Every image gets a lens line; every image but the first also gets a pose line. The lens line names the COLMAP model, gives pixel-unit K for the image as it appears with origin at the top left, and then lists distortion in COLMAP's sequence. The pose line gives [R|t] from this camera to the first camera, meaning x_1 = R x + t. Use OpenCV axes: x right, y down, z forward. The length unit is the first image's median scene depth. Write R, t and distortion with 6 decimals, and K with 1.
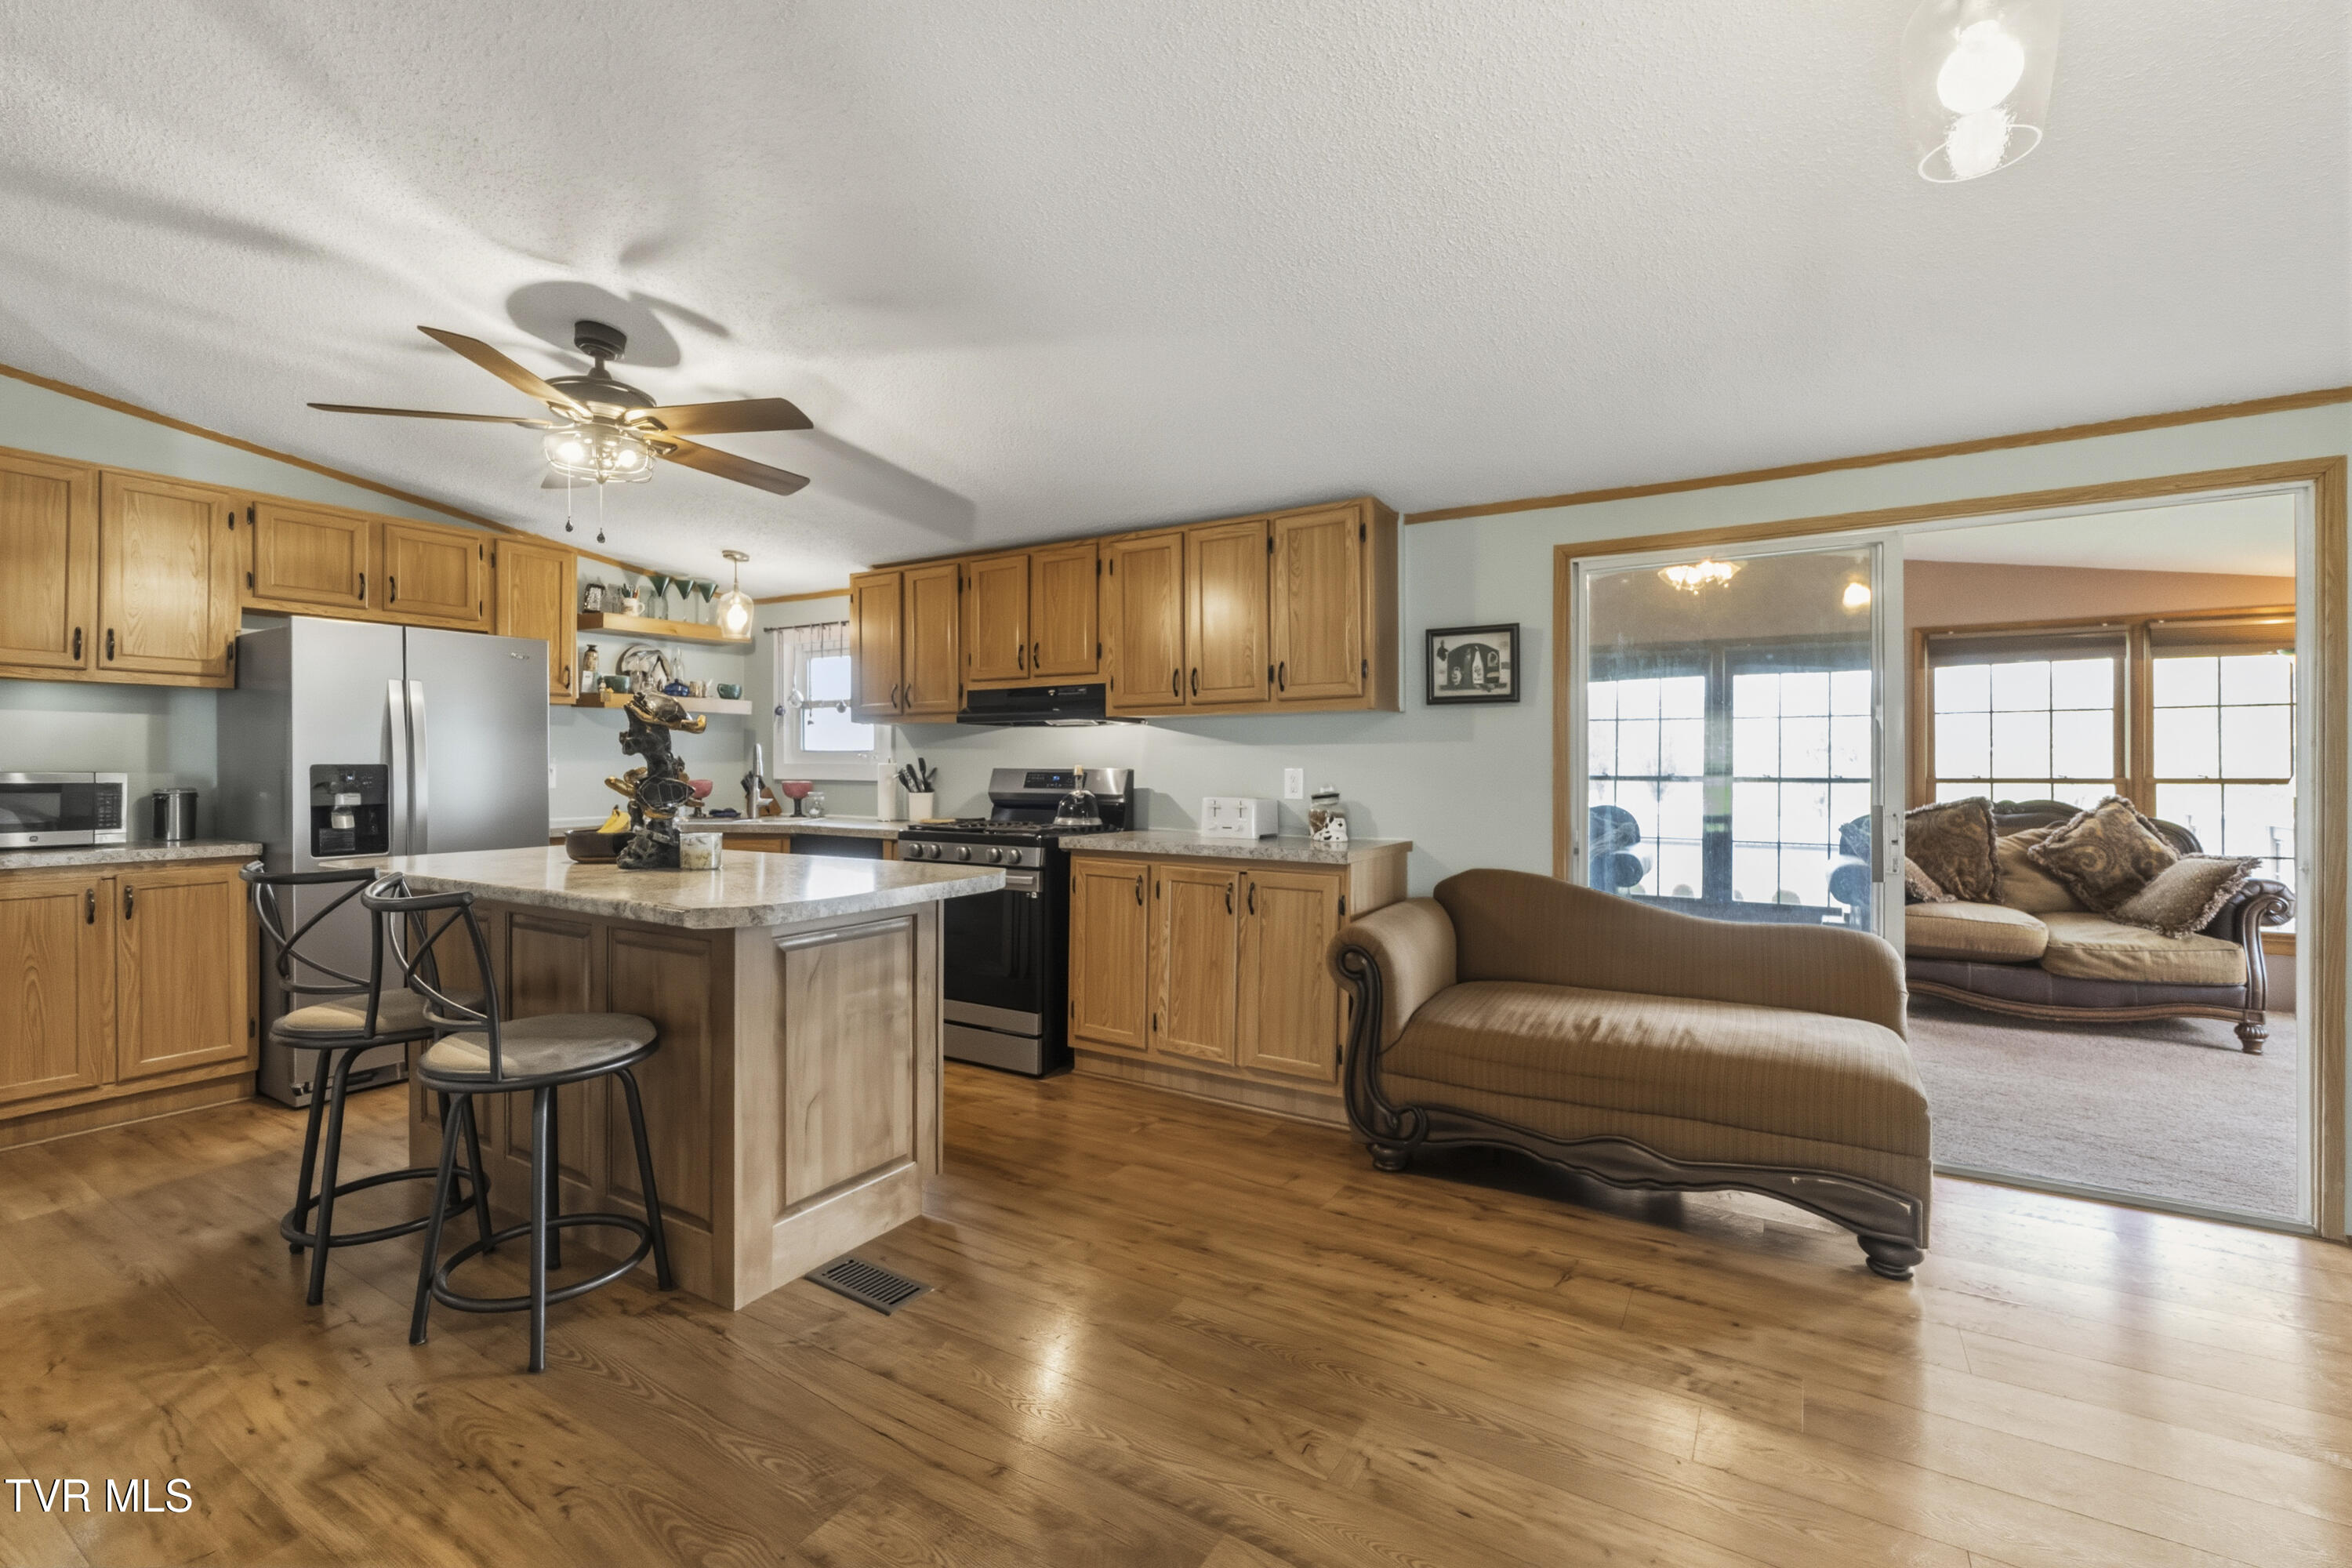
lens RADIAL K [[1027.0, 0, 1167.2], [0, 1027.0, 766.9], [0, 0, 1]] dist [-0.000312, 0.000190]
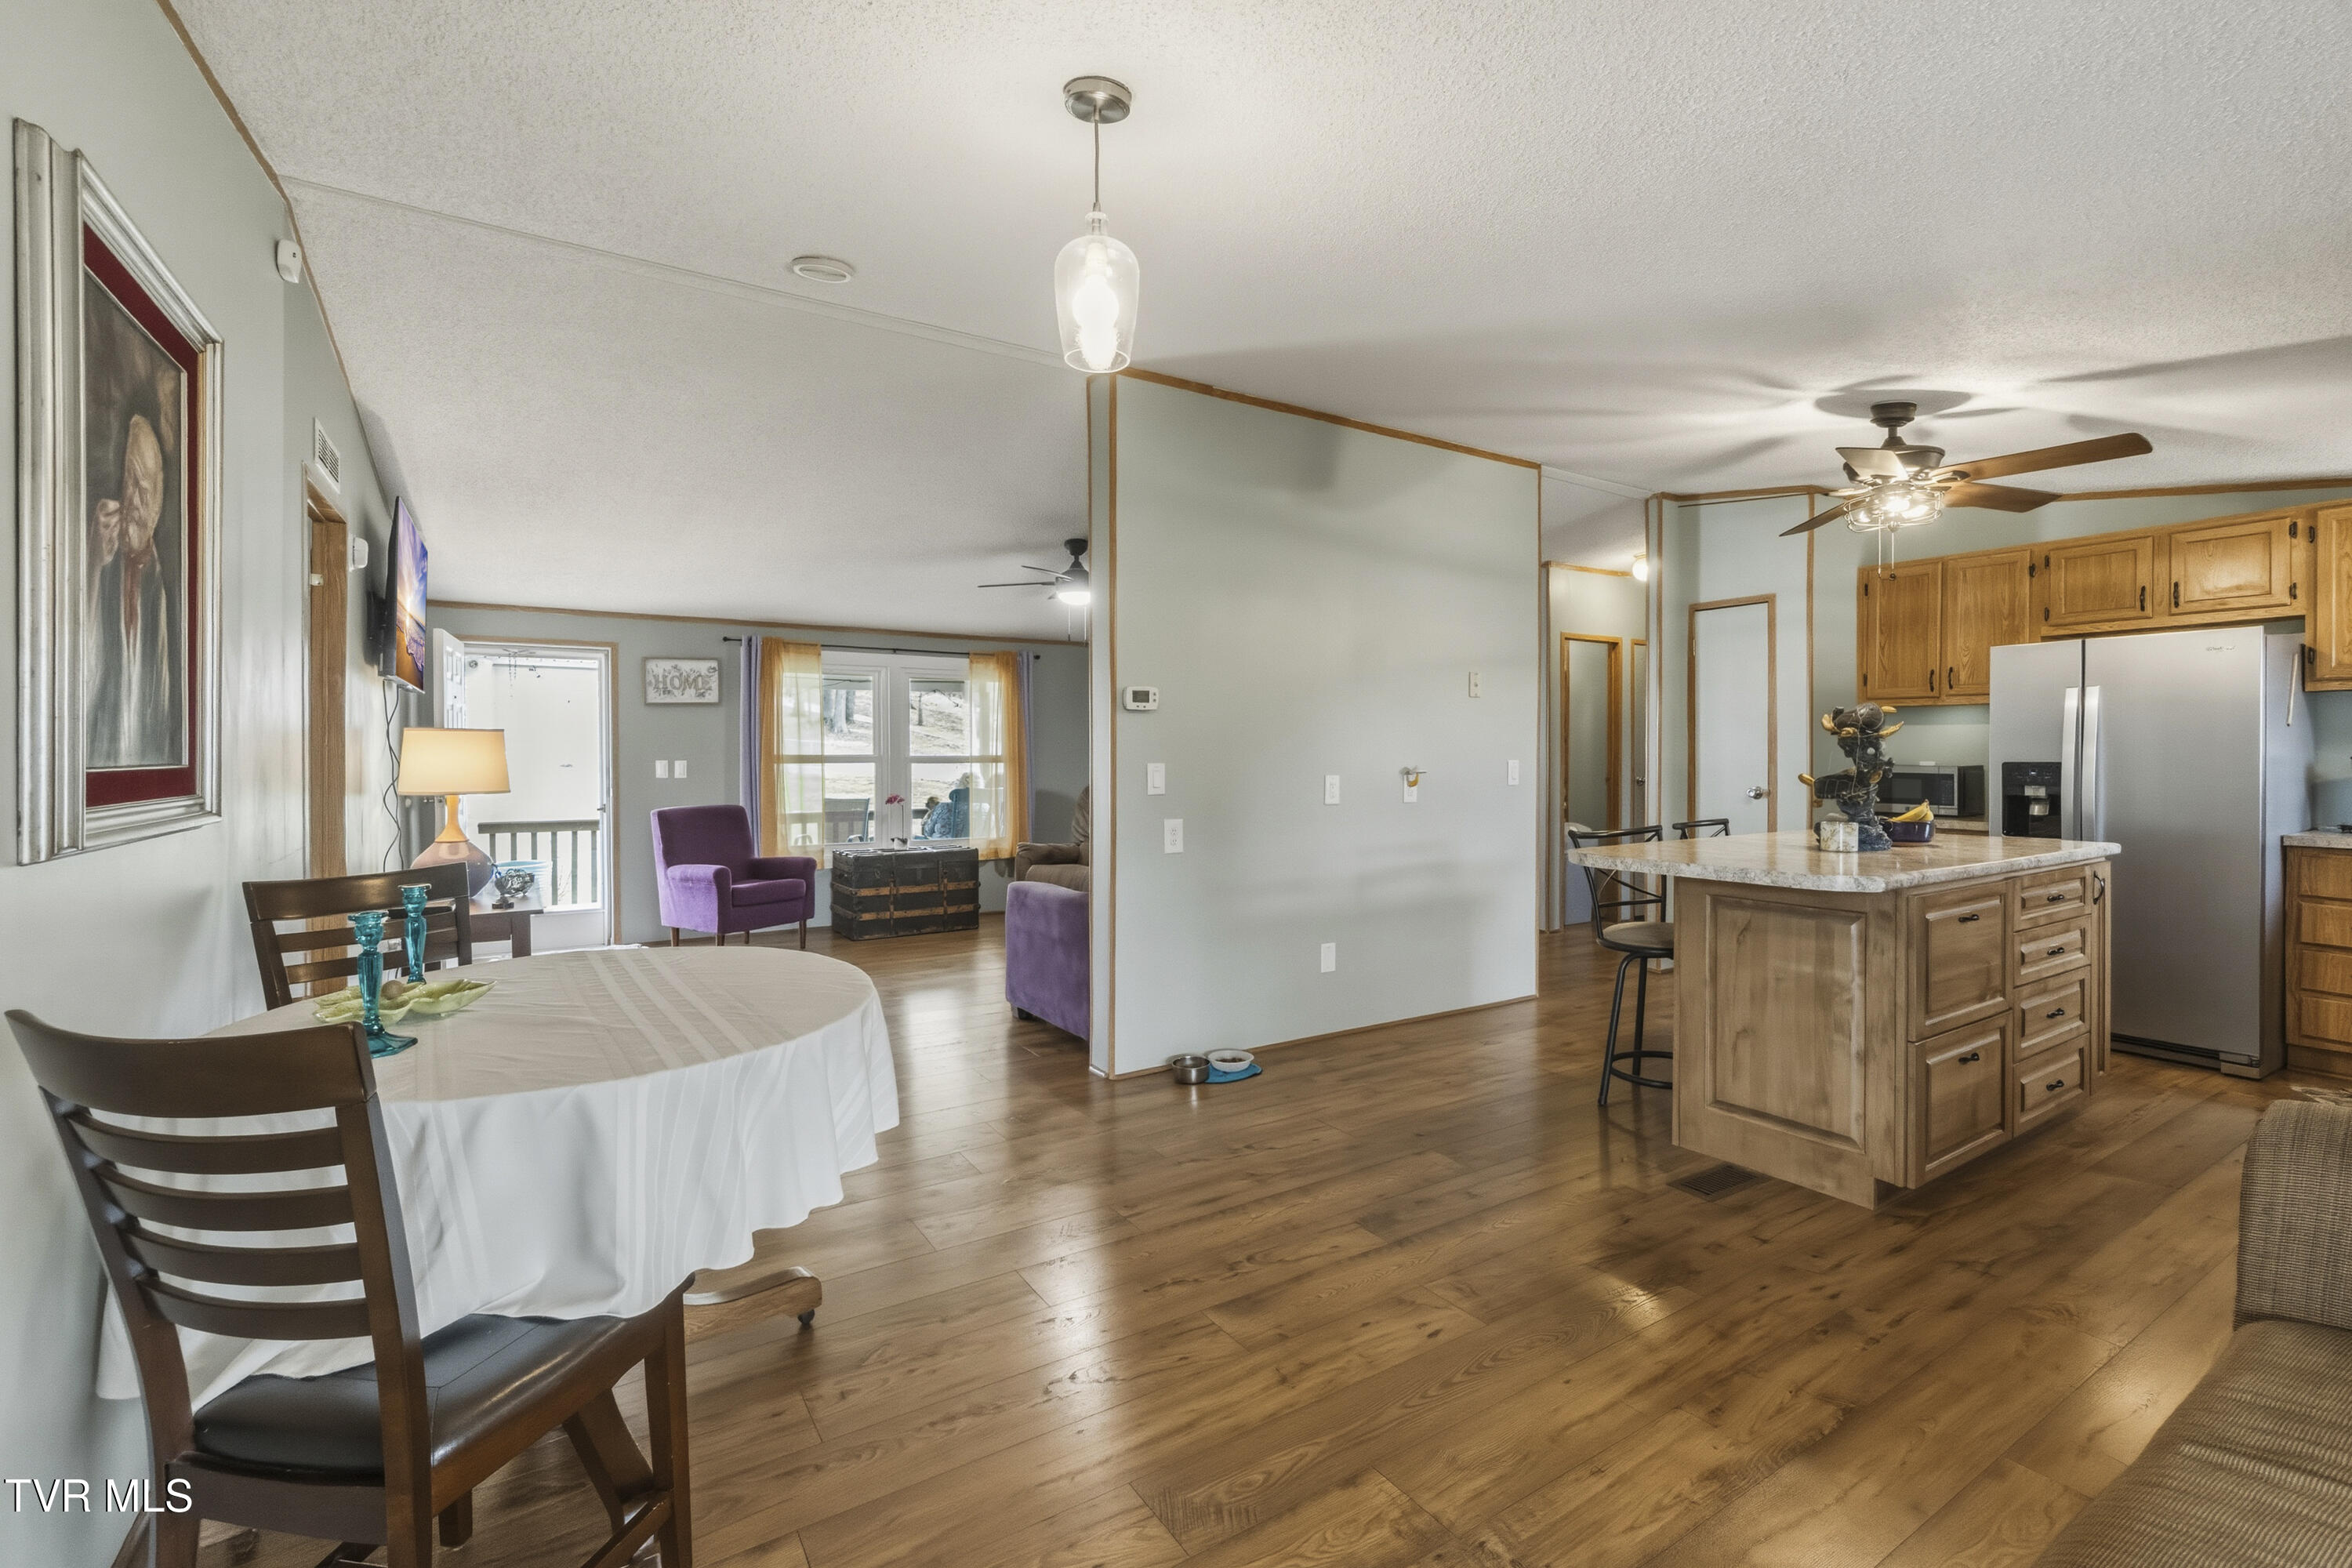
lens RADIAL K [[1027.0, 0, 1171.2], [0, 1027.0, 760.6], [0, 0, 1]] dist [-0.000312, 0.000190]
pose [[-0.434244, 0.004632, -0.900783, 0.714241], [-0.000988, 0.999984, 0.005619, -0.009547], [0.900795, 0.003330, -0.434232, 0.598553]]
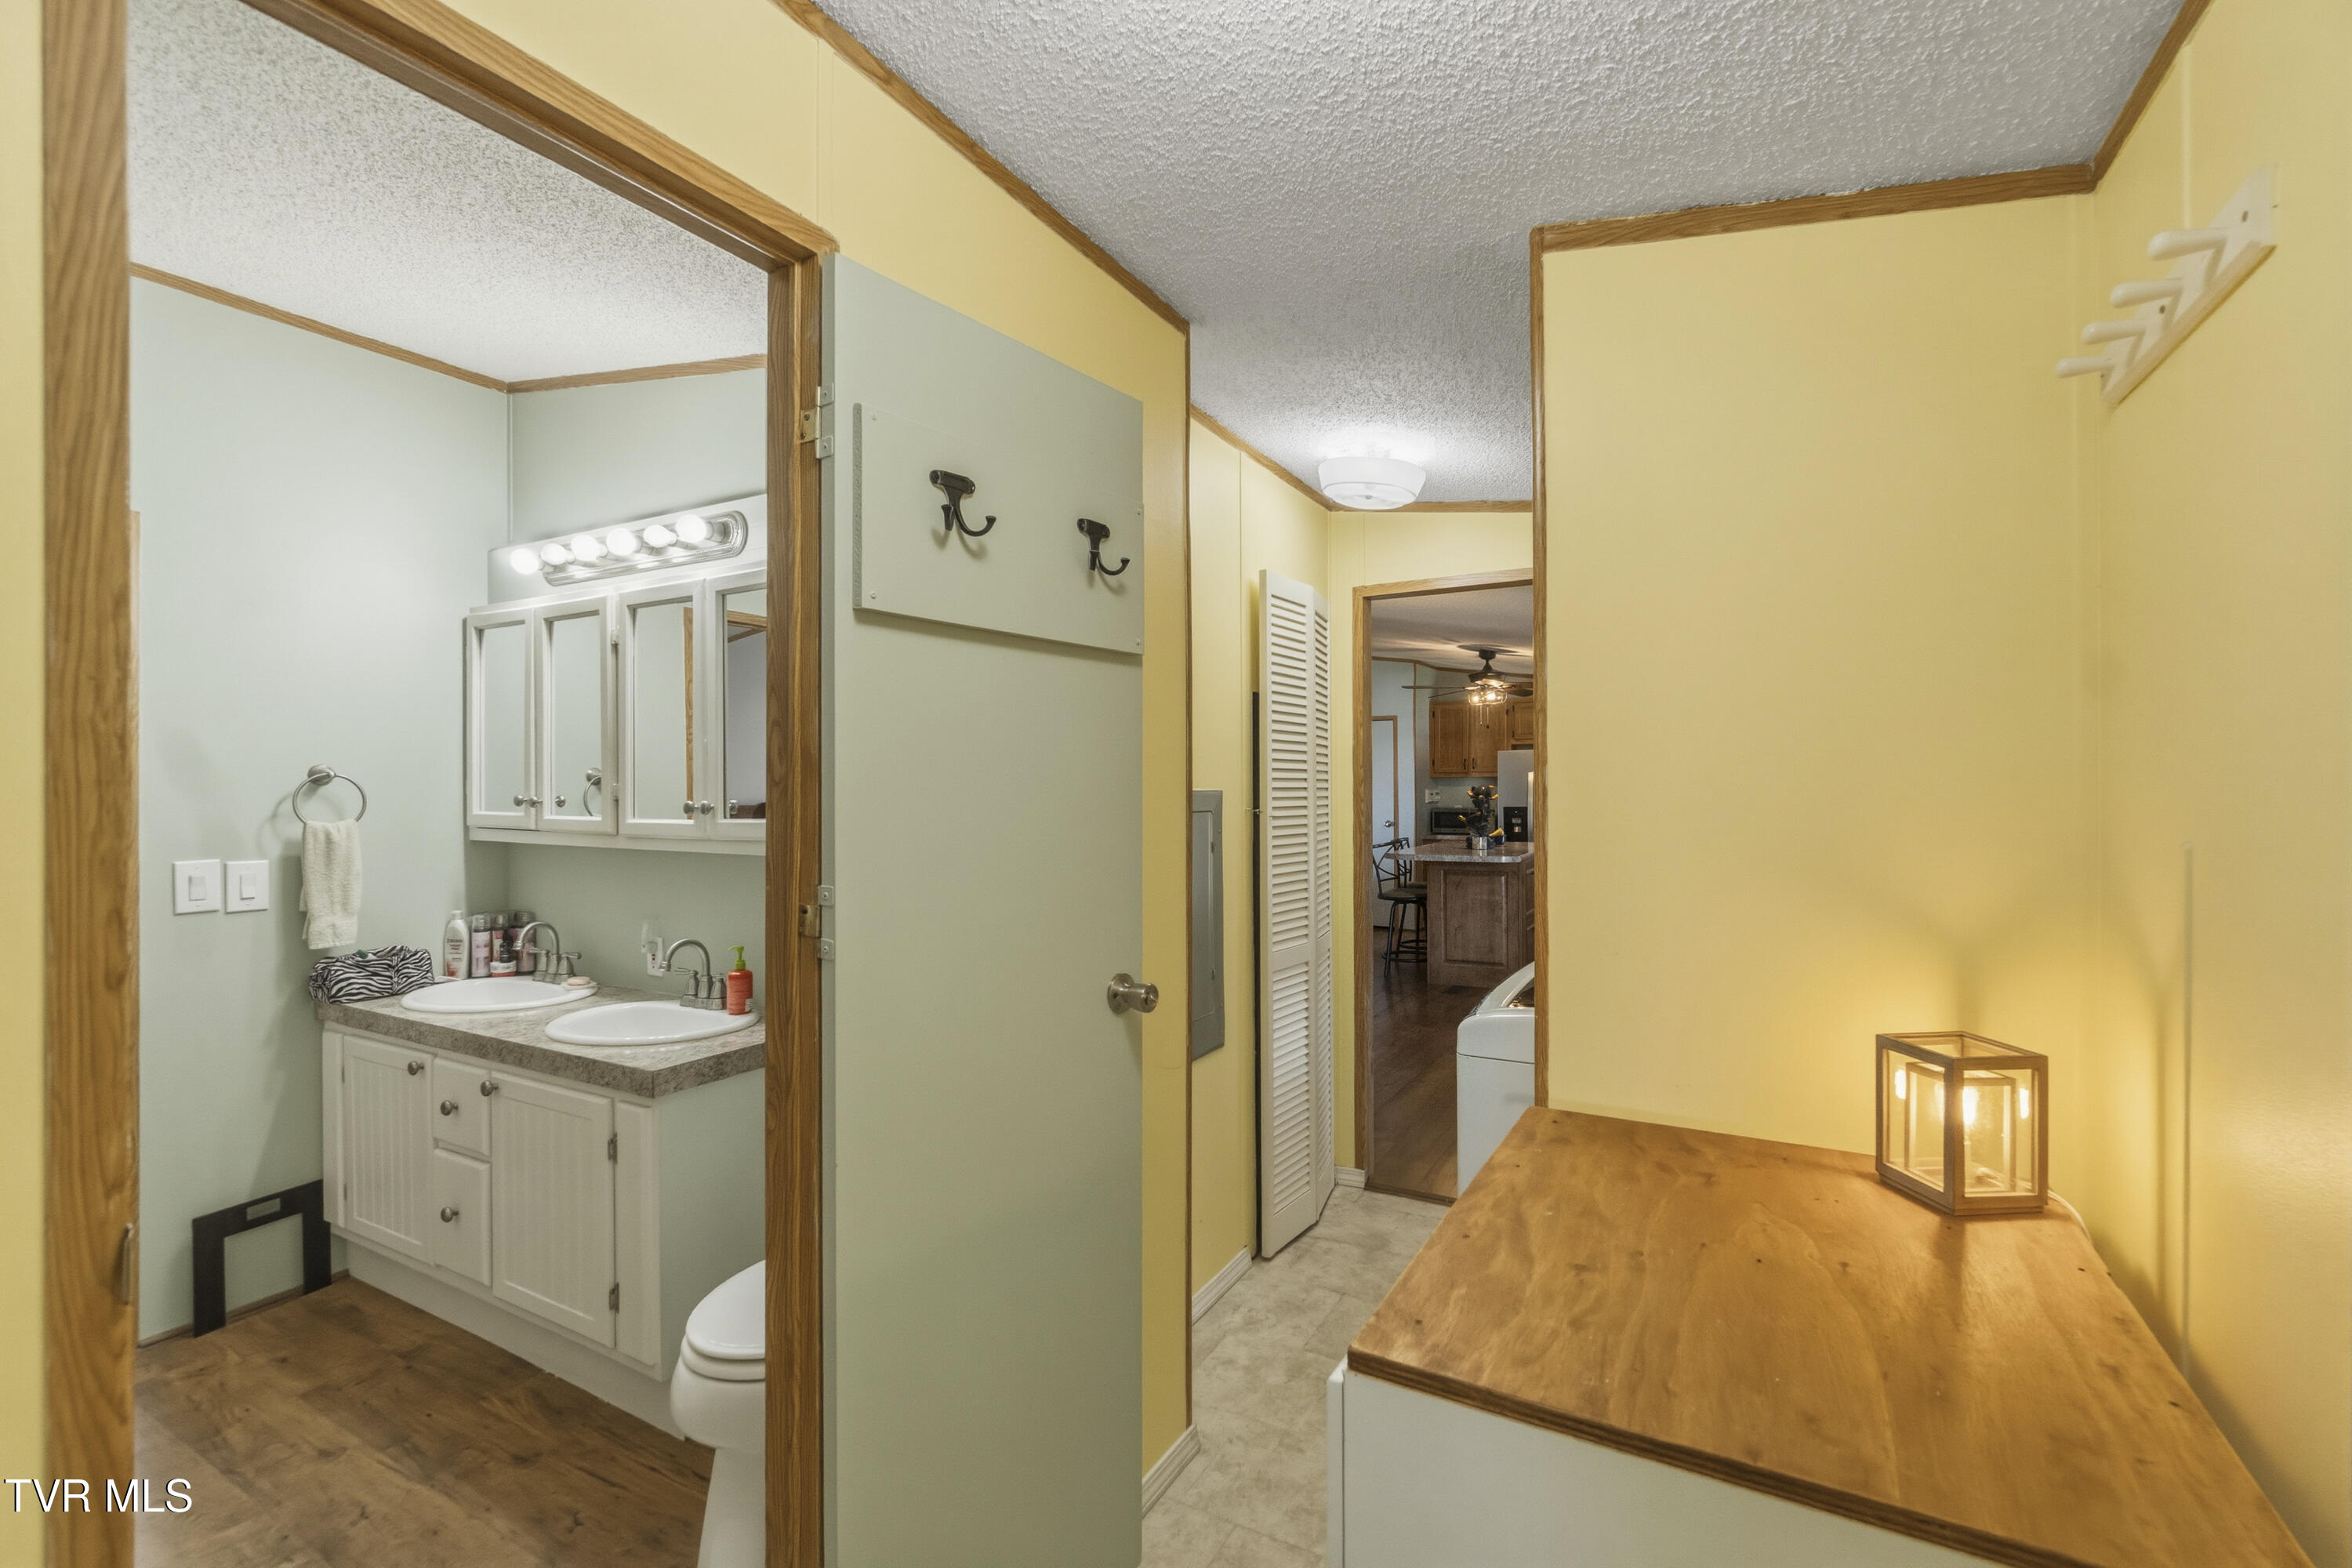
lens RADIAL K [[1027.0, 0, 1167.7], [0, 1027.0, 795.7], [0, 0, 1]] dist [-0.000312, 0.000190]
pose [[0.041229, 0.003663, -0.999143, 1.655770], [0.004964, 0.999980, 0.003871, -0.043103], [0.999137, -0.005120, 0.041210, 0.038918]]
